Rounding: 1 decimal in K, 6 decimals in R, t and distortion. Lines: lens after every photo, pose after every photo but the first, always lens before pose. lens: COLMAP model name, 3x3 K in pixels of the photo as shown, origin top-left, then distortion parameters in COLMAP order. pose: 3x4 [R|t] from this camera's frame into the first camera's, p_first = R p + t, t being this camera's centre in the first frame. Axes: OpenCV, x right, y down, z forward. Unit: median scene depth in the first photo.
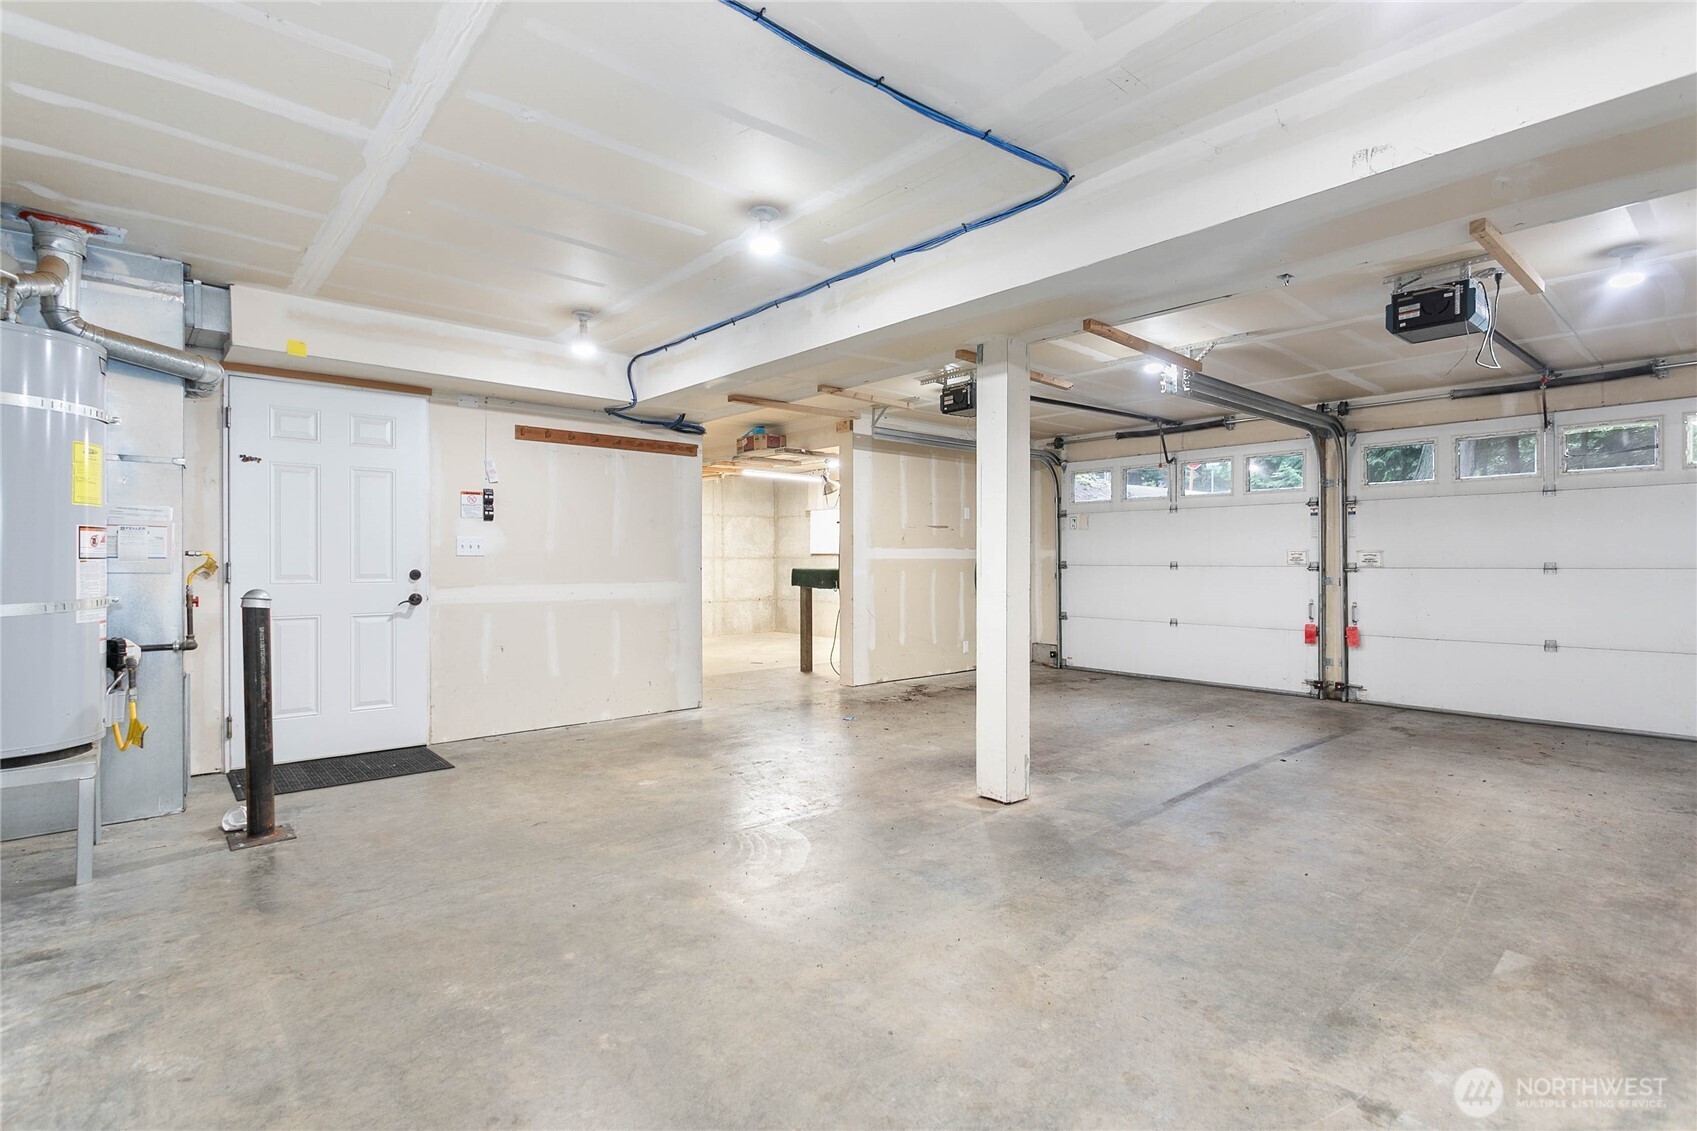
lens RADIAL K [[811.0, 0, 848.9], [0, 811.0, 562.5], [0, 0, 1]] dist [0.005419, 0.001184]
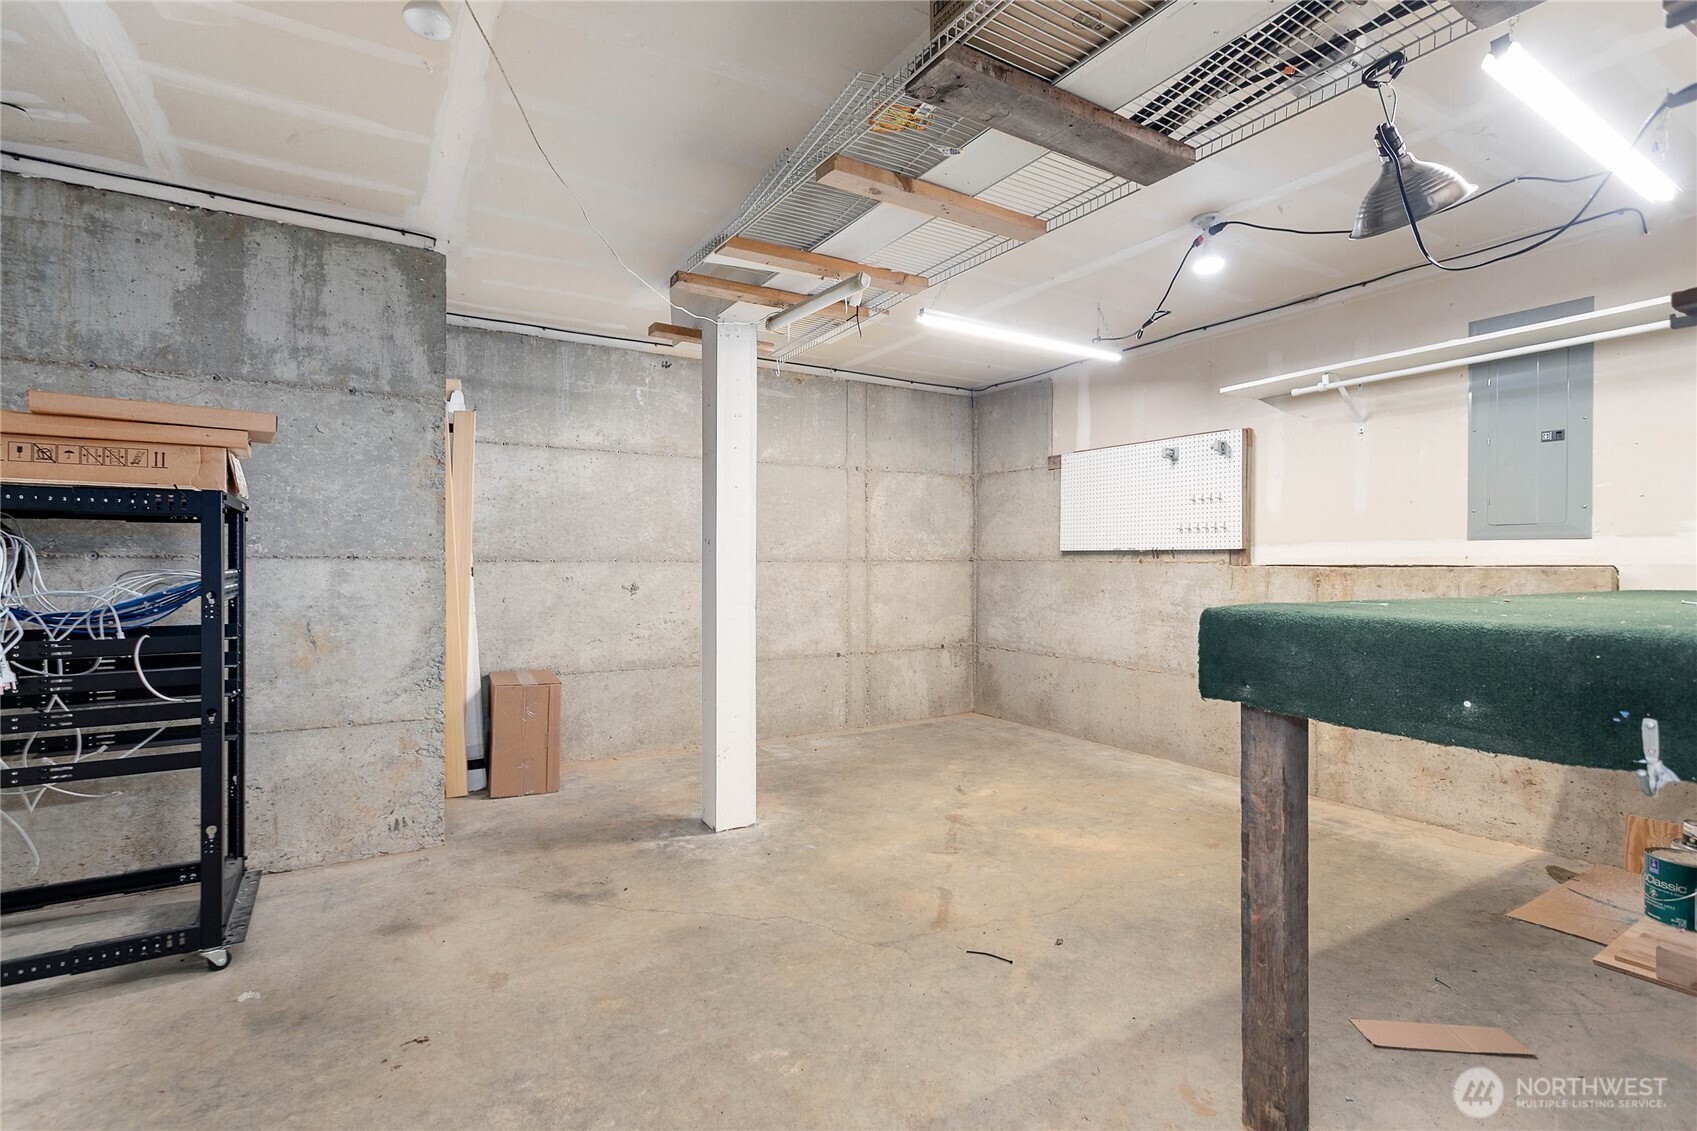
lens RADIAL K [[811.0, 0, 852.6], [0, 811.0, 565.8], [0, 0, 1]] dist [0.005419, 0.001184]
pose [[0.984528, 0.003220, -0.175200, -0.079013], [-0.003113, 0.999995, 0.000889, -0.002529], [0.175202, -0.000329, 0.984532, 0.521190]]
